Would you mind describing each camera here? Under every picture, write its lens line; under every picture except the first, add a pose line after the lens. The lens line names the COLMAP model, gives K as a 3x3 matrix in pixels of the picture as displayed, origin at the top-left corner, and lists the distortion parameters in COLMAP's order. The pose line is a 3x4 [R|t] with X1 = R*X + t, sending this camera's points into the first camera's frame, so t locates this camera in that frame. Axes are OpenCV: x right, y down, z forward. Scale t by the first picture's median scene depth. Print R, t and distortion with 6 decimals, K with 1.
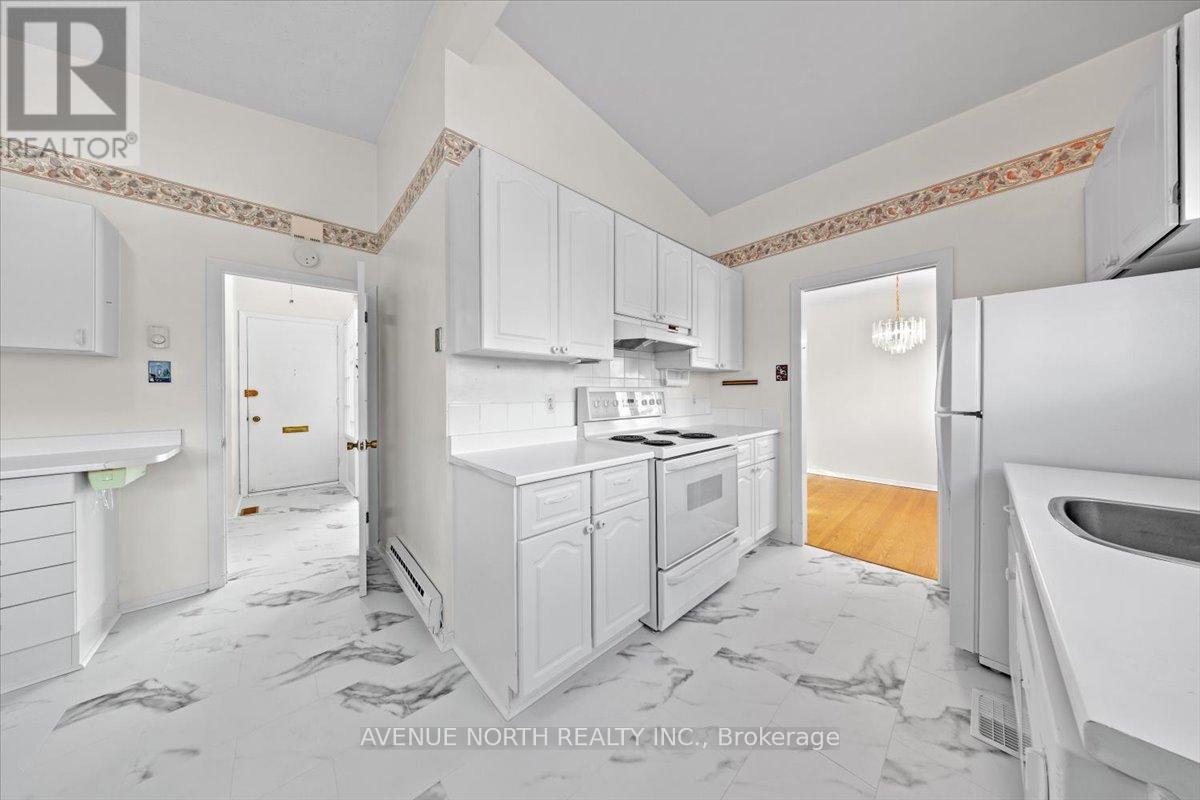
lens RADIAL K [[352.7, 0, 598.4], [0, 352.7, 394.9], [0, 0, 1]] dist [0.007322, -0.002256]
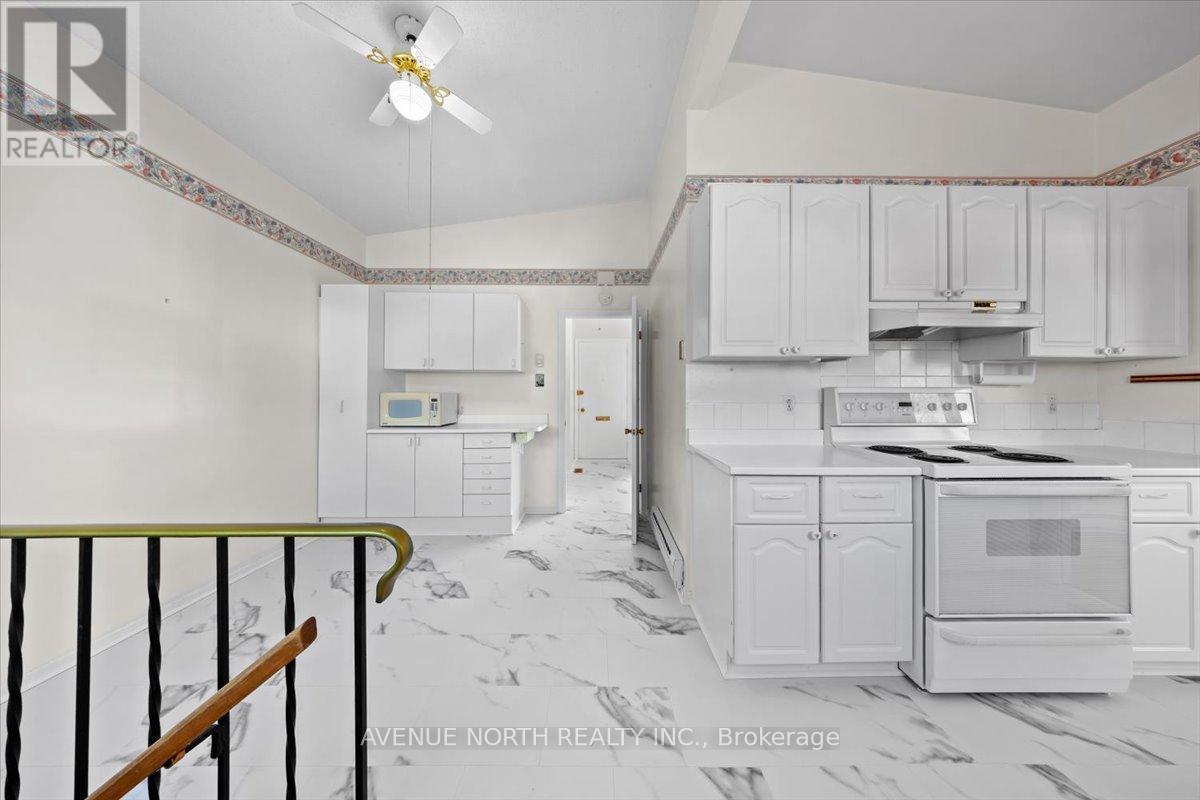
lens RADIAL K [[352.7, 0, 598.4], [0, 352.7, 394.9], [0, 0, 1]] dist [0.007322, -0.002256]
pose [[0.739736, 0.008590, -0.672842, 0.147015], [-0.008114, 0.999960, 0.003845, -0.001872], [0.672848, 0.002615, 0.739776, -0.091958]]
